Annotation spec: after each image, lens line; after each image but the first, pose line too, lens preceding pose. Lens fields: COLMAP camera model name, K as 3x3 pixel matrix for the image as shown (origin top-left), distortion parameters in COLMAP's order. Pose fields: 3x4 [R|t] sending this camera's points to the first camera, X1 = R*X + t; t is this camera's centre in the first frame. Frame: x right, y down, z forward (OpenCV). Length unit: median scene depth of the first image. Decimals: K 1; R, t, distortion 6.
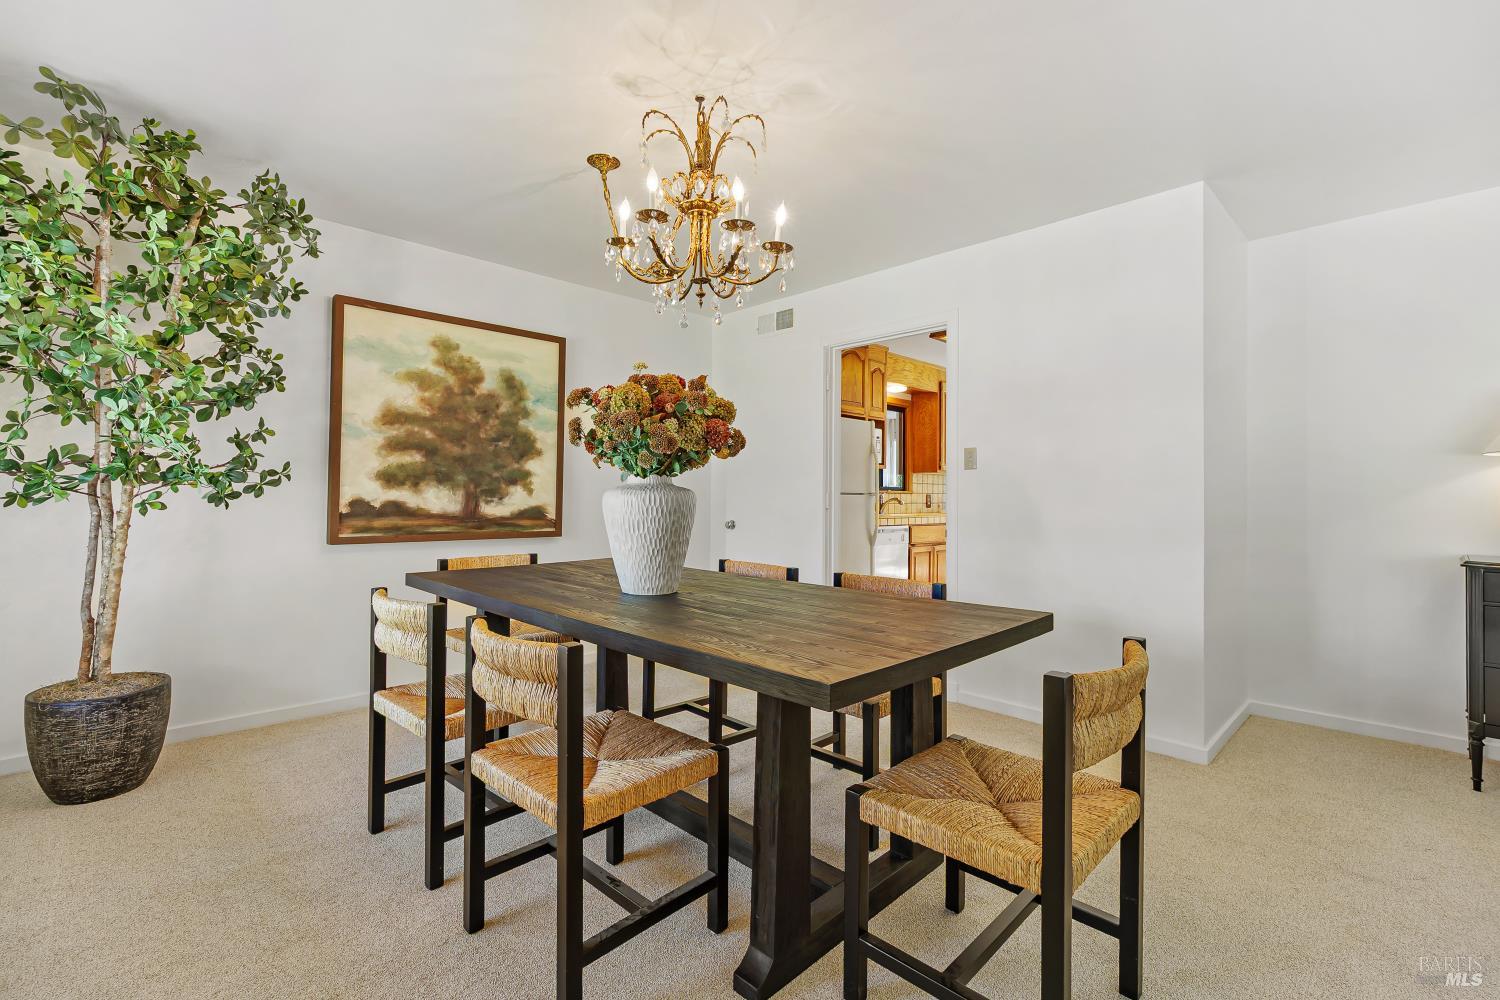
lens RADIAL K [[655.8, 0, 755.4], [0, 655.8, 490.7], [0, 0, 1]] dist [-0.008064, -0.001453]
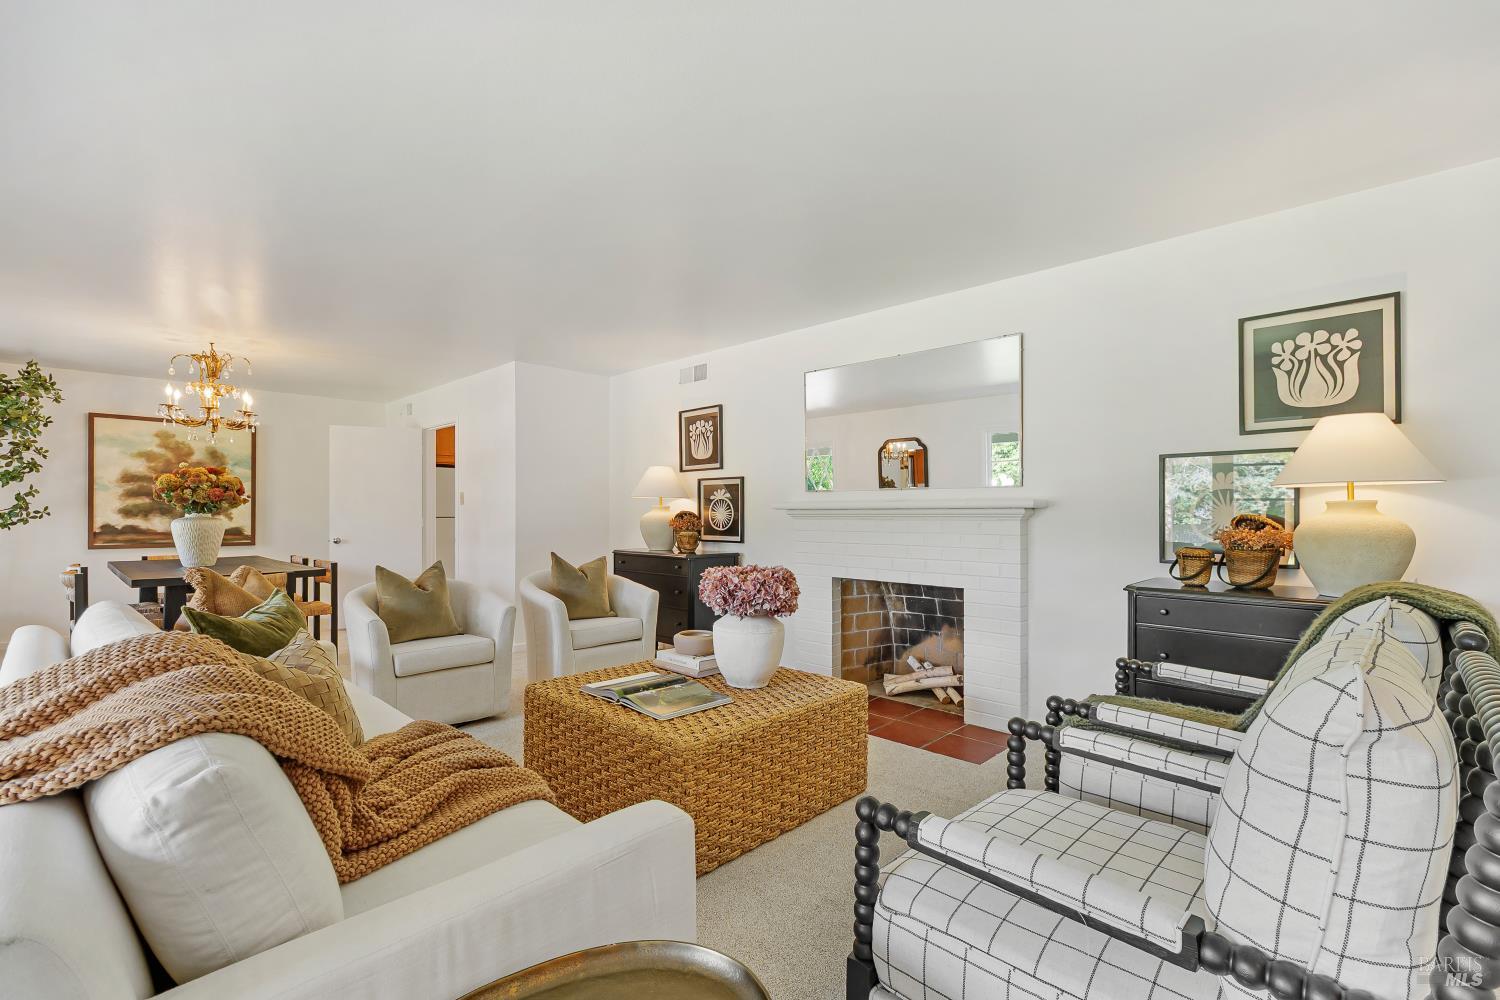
lens RADIAL K [[655.8, 0, 744.9], [0, 655.8, 519.0], [0, 0, 1]] dist [-0.008064, -0.001453]
pose [[0.999552, -0.006097, 0.029304, 1.028175], [0.005630, 0.999856, 0.015985, -0.019023], [-0.029397, -0.015813, 0.999443, -0.788976]]
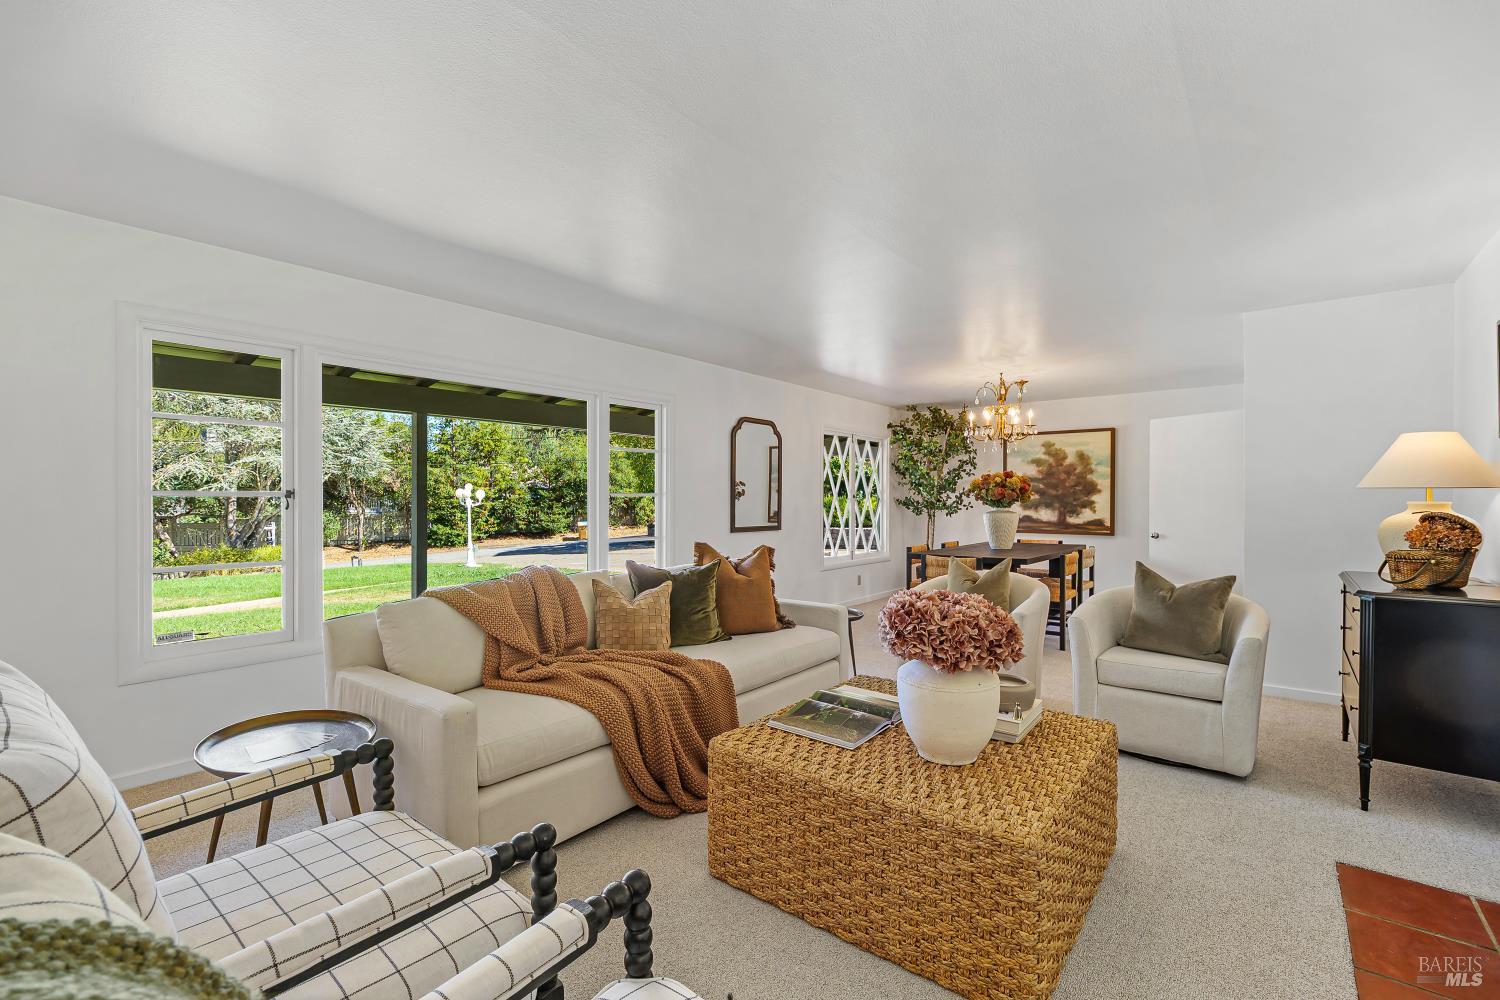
lens RADIAL K [[655.8, 0, 756.2], [0, 655.8, 503.2], [0, 0, 1]] dist [-0.008064, -0.001453]
pose [[0.126495, -0.001472, -0.991966, 1.599563], [0.009088, 0.999959, -0.000325, -0.034890], [0.991926, -0.008973, 0.126503, -0.255292]]
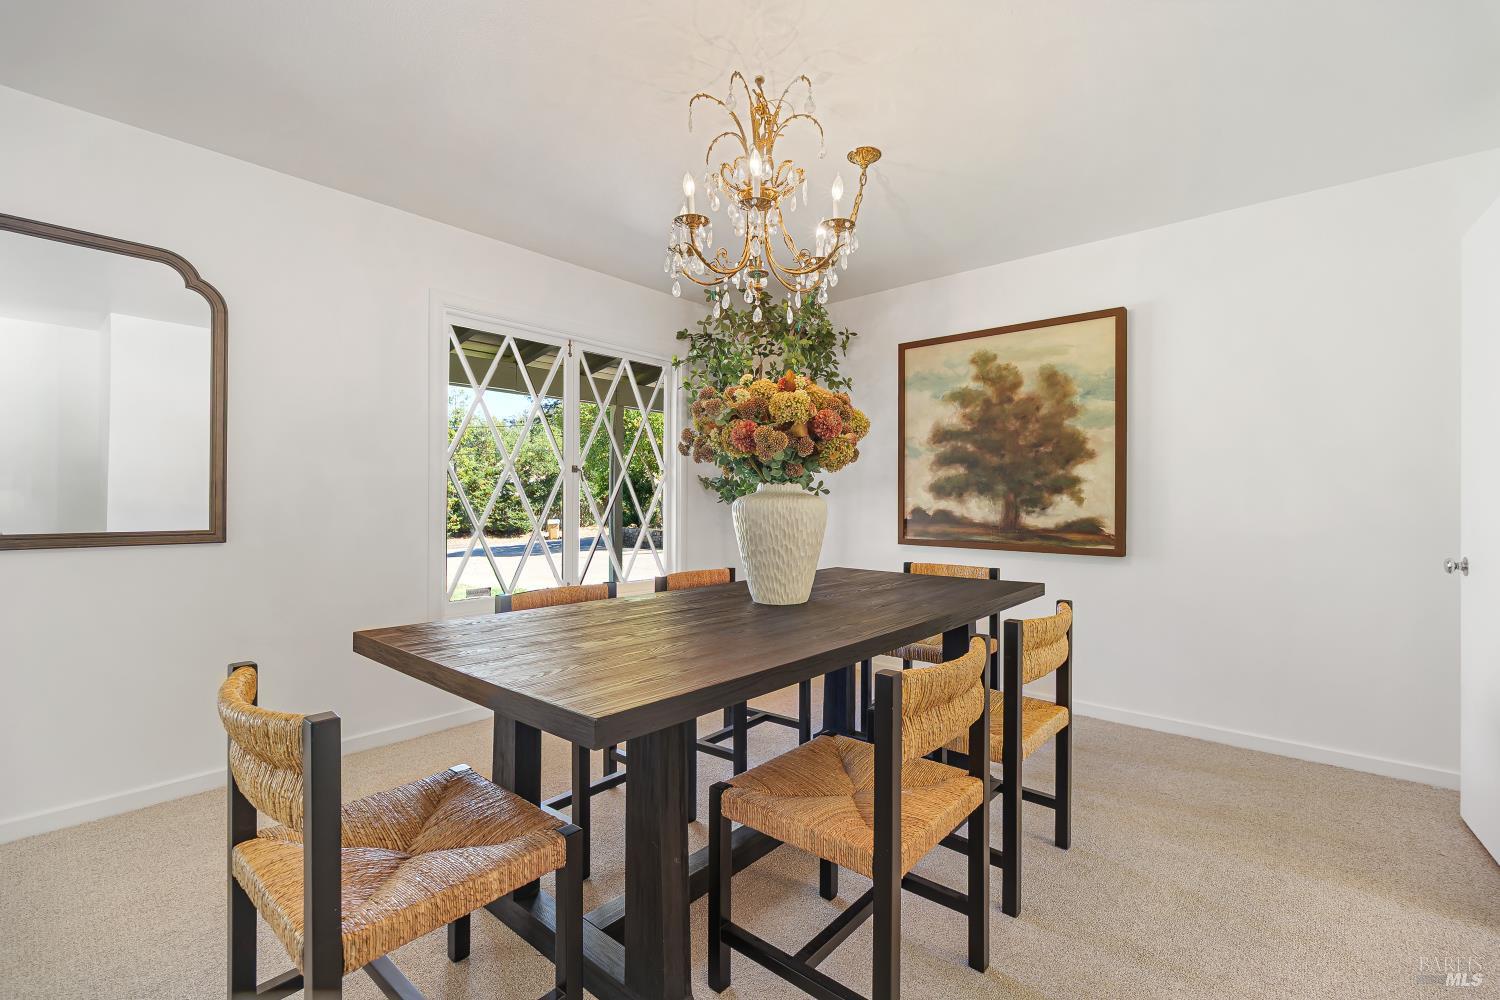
lens RADIAL K [[655.8, 0, 760.8], [0, 655.8, 497.0], [0, 0, 1]] dist [-0.008064, -0.001453]
pose [[0.090843, -0.008079, -0.995832, 0.524000], [0.006606, 0.999950, -0.007510, -0.000154], [0.995843, -0.005897, 0.090891, 0.562954]]
